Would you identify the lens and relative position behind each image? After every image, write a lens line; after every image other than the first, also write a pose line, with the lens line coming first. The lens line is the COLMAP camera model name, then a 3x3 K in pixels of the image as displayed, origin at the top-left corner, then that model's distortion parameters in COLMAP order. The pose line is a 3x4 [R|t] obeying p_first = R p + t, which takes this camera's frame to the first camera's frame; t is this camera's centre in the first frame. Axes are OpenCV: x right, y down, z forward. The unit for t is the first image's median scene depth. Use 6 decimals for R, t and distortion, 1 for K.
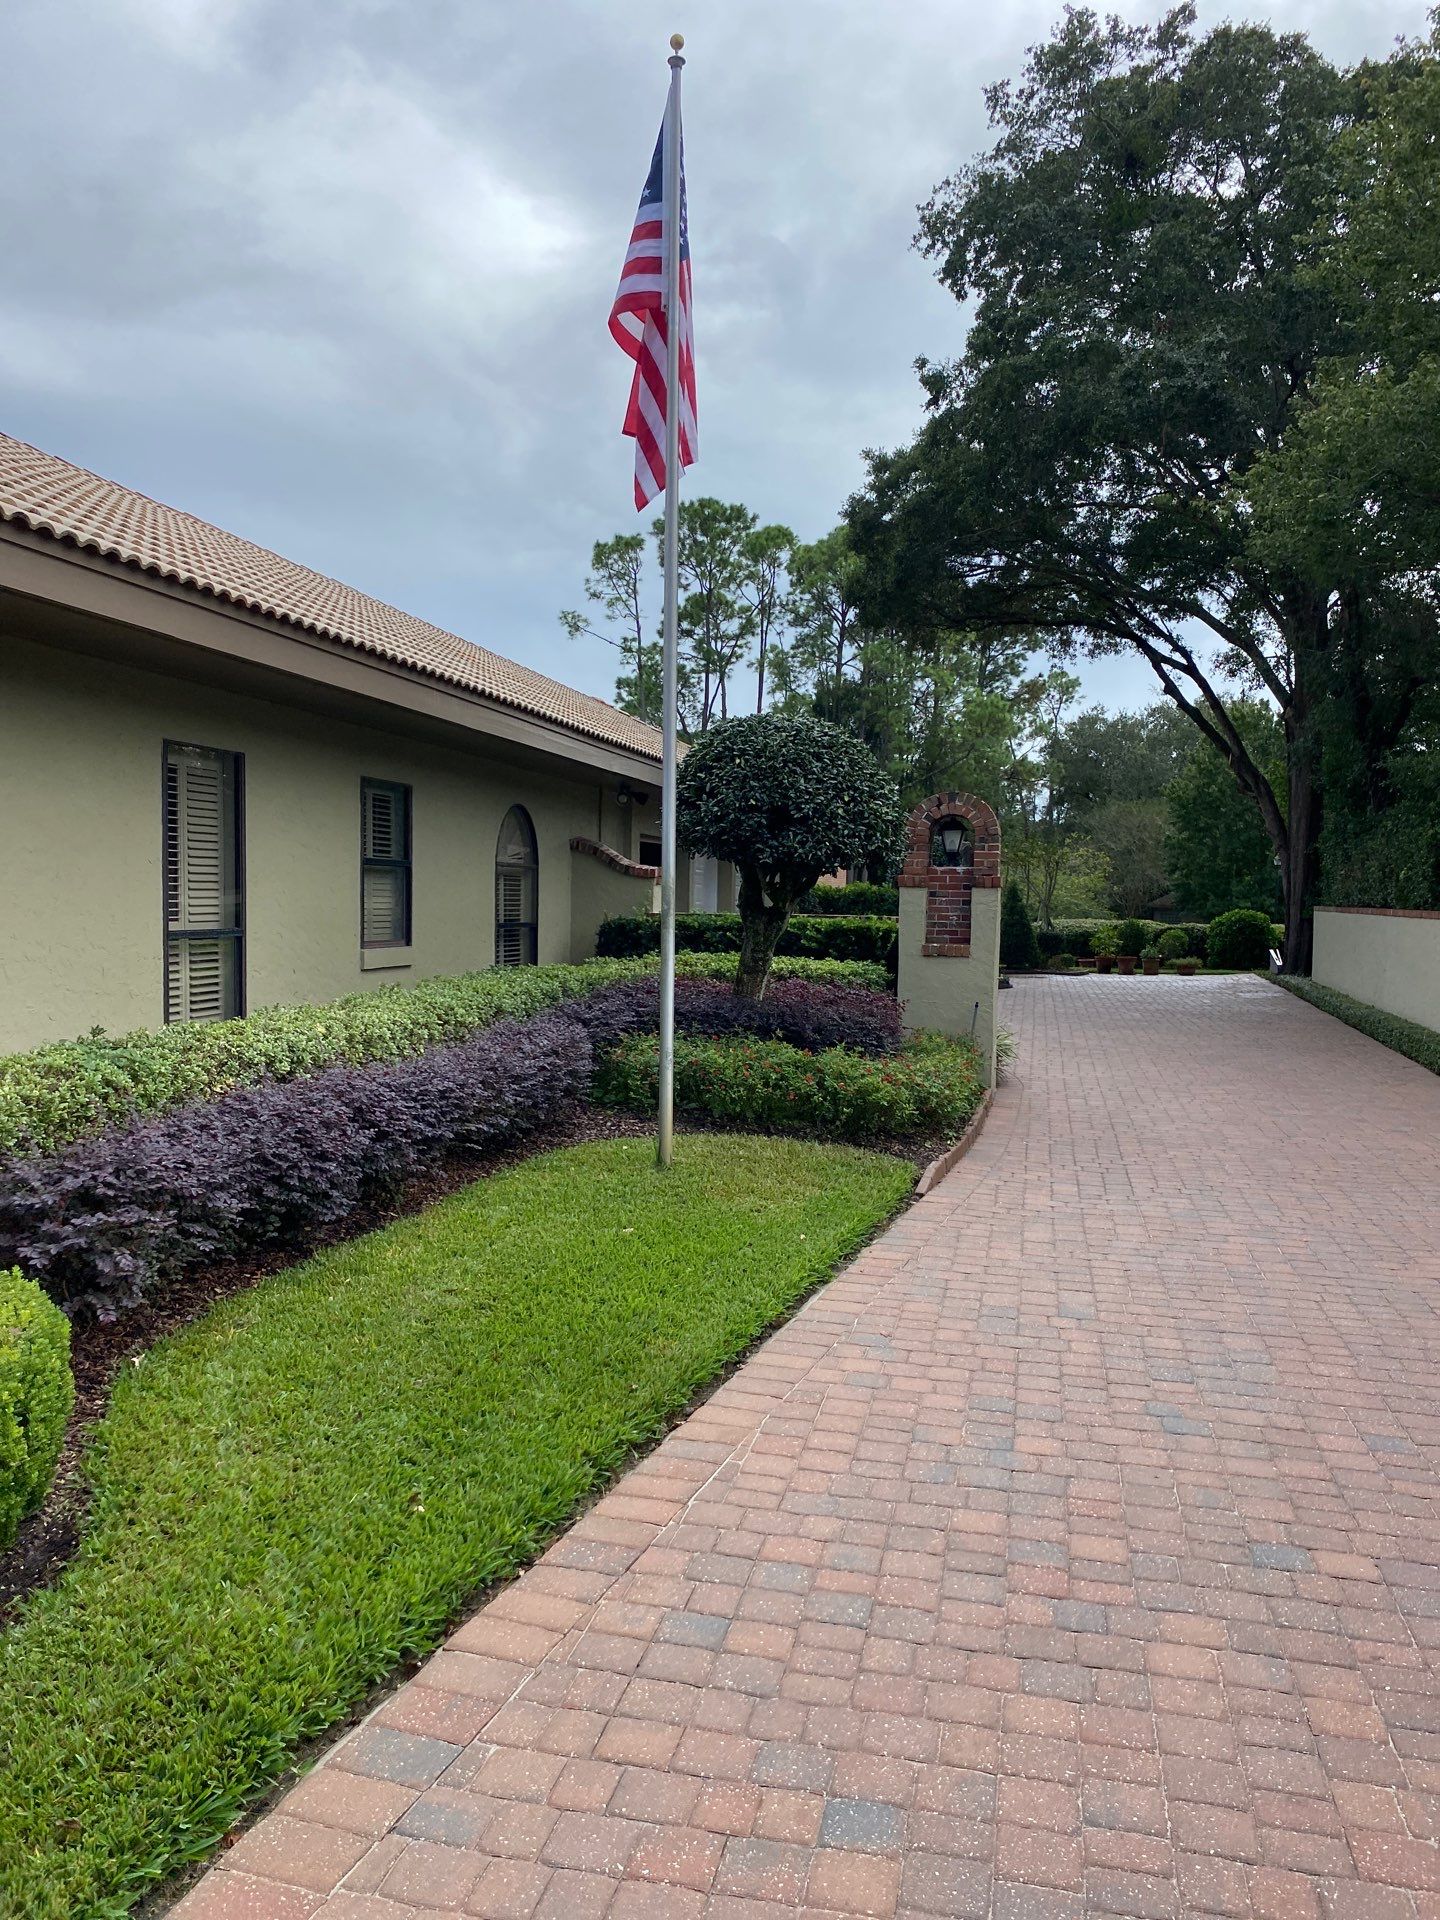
lens RADIAL K [[1474.5, 0, 689.3], [0, 1474.5, 1003.3], [0, 0, 1]] dist [0.034492, -0.061628]
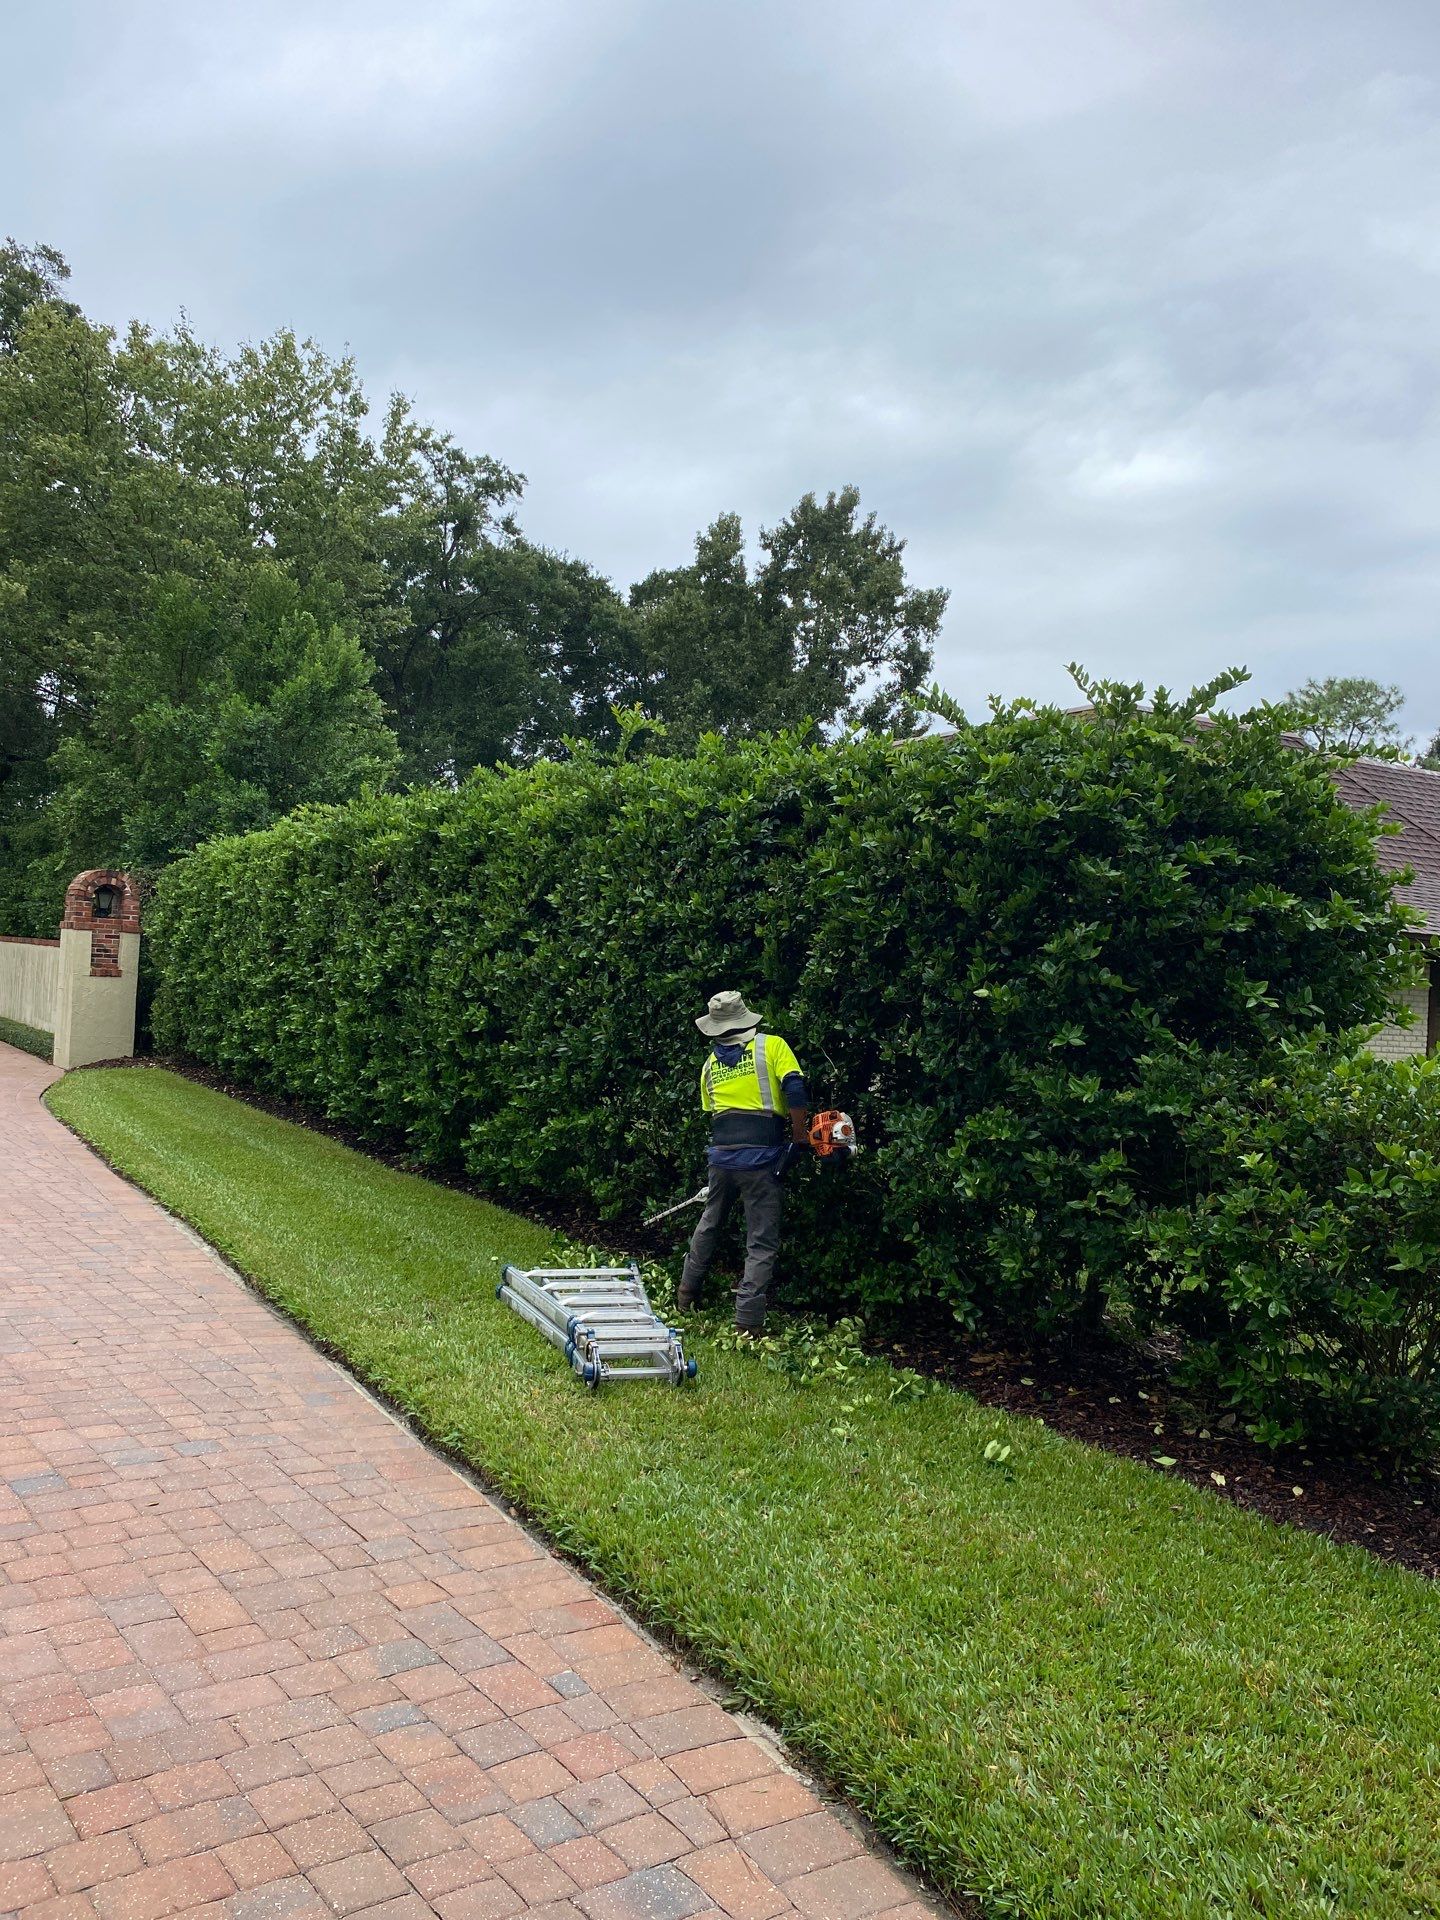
lens RADIAL K [[1472.0, 0, 726.5], [0, 1472.0, 969.8], [0, 0, 1]] dist [0.021028, -0.040409]
pose [[0.619863, 0.026559, 0.784261, -0.082206], [0.004998, 0.999273, -0.037790, 0.011373], [-0.784694, 0.027344, 0.619280, -0.182351]]
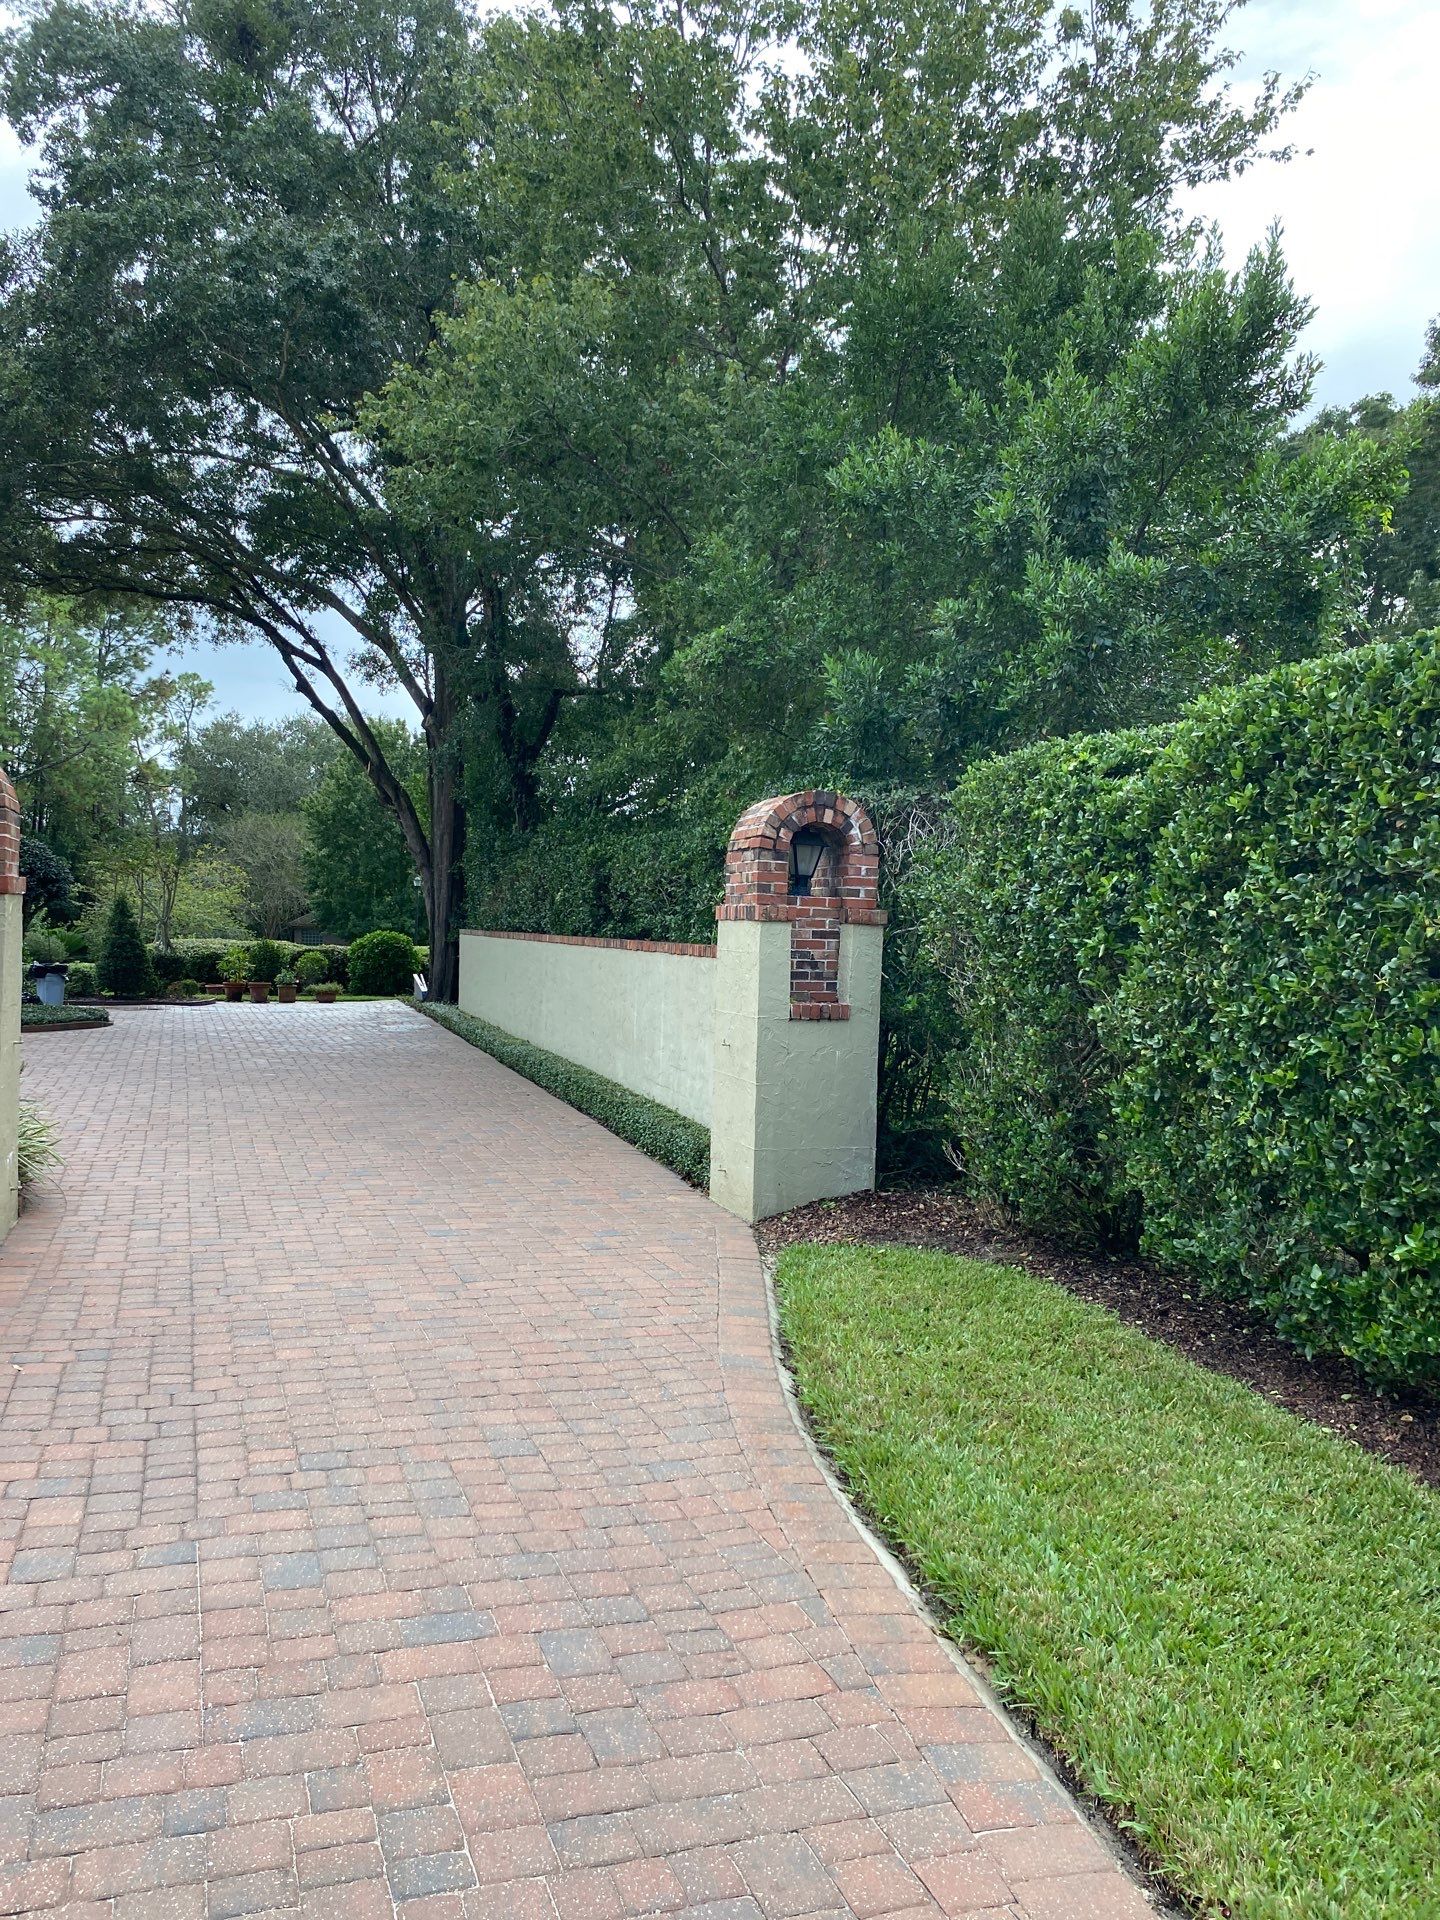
lens RADIAL K [[1474.5, 0, 716.5], [0, 1474.5, 992.7], [0, 0, 1]] dist [0.034492, -0.061628]
pose [[0.836778, -0.009239, 0.547465, 0.039855], [0.019761, 0.999716, -0.013332, -0.008051], [-0.547186, 0.021974, 0.836722, 0.109925]]
